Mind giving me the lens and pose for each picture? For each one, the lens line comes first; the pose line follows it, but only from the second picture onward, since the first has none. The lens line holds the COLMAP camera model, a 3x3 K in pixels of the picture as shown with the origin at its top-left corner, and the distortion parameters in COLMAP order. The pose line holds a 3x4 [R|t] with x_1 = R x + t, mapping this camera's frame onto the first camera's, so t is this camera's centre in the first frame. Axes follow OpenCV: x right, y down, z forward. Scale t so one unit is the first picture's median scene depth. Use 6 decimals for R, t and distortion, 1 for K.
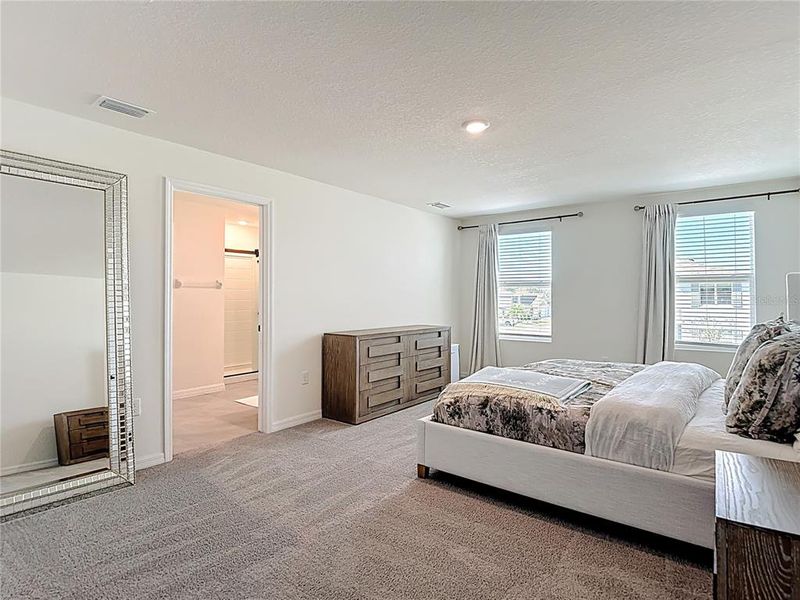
lens RADIAL K [[427.0, 0, 403.1], [0, 427.0, 299.3], [0, 0, 1]] dist [-0.020251, -0.000686]
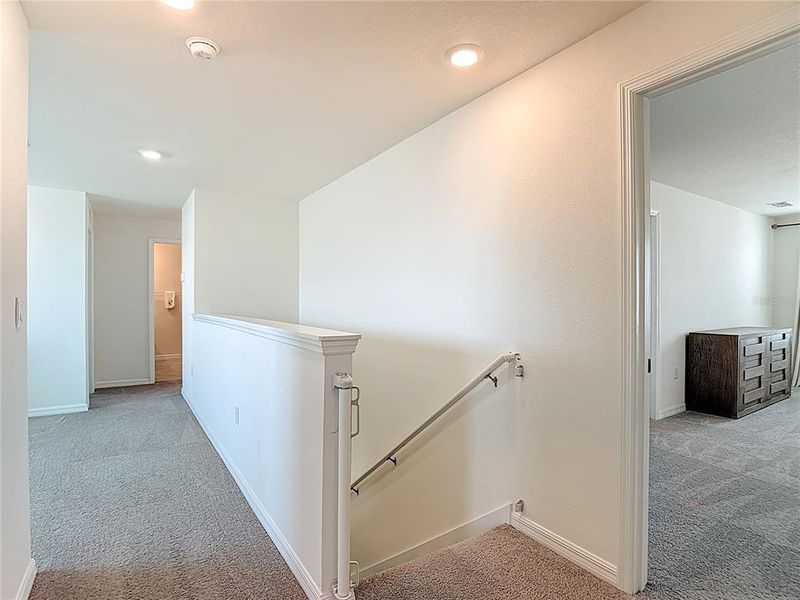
lens RADIAL K [[427.0, 0, 403.1], [0, 427.0, 299.3], [0, 0, 1]] dist [-0.020251, -0.000686]
pose [[0.943641, -0.001897, -0.330965, -0.510794], [0.001231, 0.999997, -0.002222, -0.002821], [0.330968, 0.001689, 0.943640, -0.248003]]
